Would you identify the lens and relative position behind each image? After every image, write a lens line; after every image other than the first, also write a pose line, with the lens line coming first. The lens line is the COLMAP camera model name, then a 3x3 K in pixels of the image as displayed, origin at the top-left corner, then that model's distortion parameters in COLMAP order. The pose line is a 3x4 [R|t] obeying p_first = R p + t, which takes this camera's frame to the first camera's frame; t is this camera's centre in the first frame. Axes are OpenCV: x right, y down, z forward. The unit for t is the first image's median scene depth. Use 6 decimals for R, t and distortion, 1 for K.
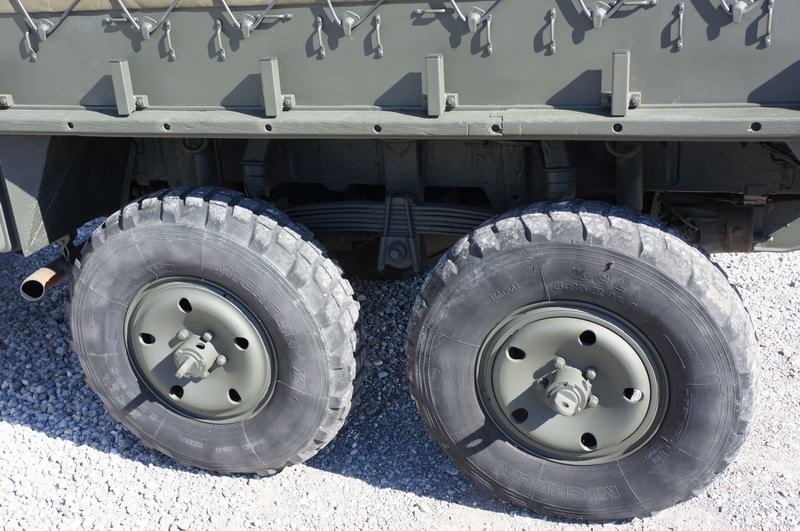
lens RADIAL K [[957.7, 0, 400.0], [0, 957.7, 265.5], [0, 0, 1]] dist [0.006550, 0.330269]
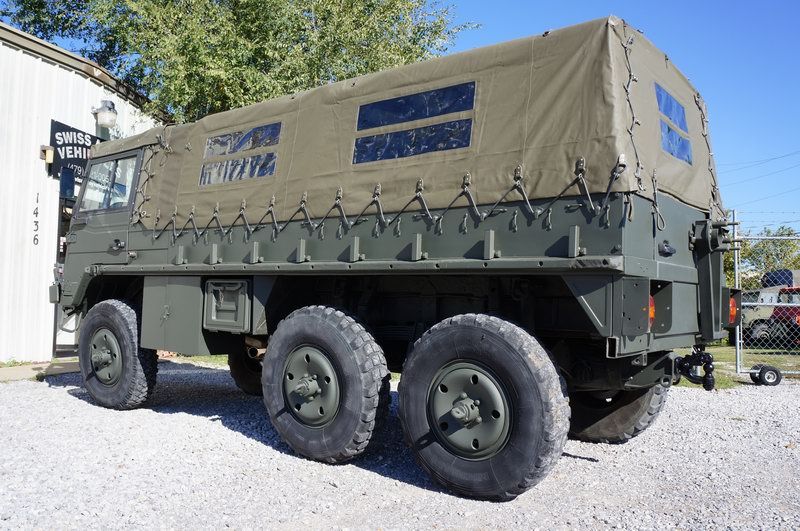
lens RADIAL K [[676.6, 0, 400.0], [0, 676.6, 265.5], [0, 0, 1]] dist [-0.110308, 0.015274]
pose [[0.931724, 0.076106, -0.355102, 0.468505], [-0.209630, 0.911157, -0.354751, 0.341207], [0.296555, 0.404970, 0.864902, -0.266389]]
